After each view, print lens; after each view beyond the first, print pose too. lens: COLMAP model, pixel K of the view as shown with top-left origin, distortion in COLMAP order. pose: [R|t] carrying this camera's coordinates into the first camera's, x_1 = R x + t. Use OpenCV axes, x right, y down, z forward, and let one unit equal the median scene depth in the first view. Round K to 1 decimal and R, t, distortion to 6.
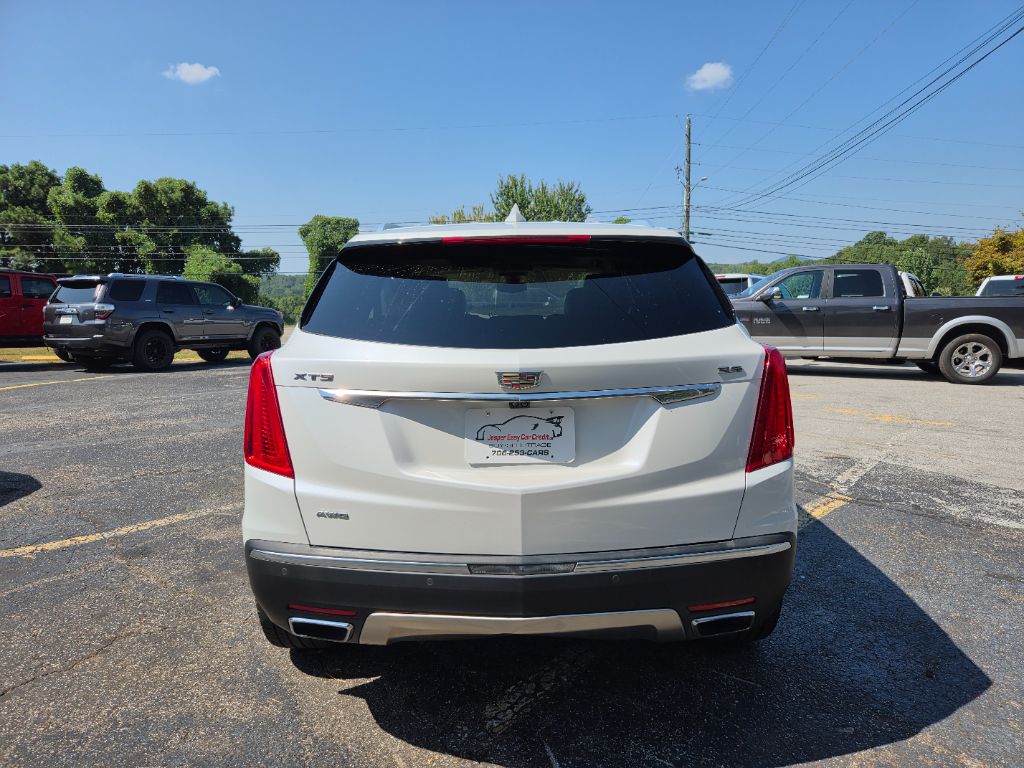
lens RADIAL K [[694.2, 0, 509.9], [0, 694.2, 384.7], [0, 0, 1]] dist [0.071842, -0.065320]
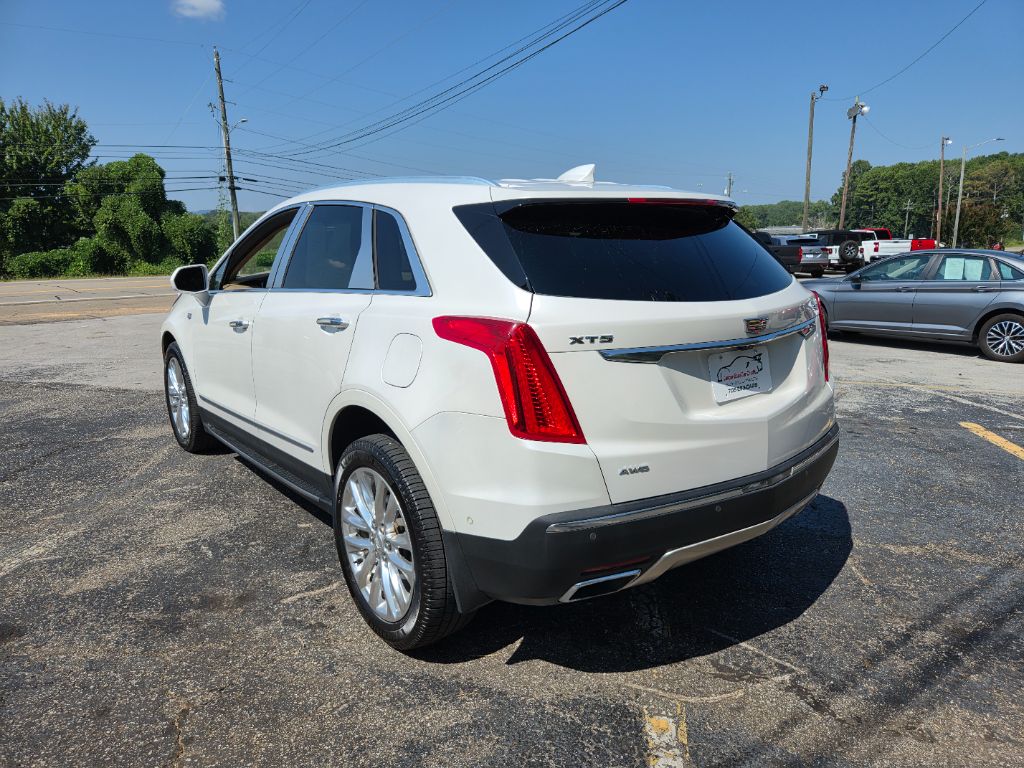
lens RADIAL K [[701.2, 0, 500.7], [0, 701.2, 387.9], [0, 0, 1]] dist [0.047034, -0.036496]
pose [[0.782969, -0.126760, 0.609008, -0.982067], [0.081894, 0.991501, 0.101087, -0.053213], [-0.616646, -0.029274, 0.786696, 0.301686]]
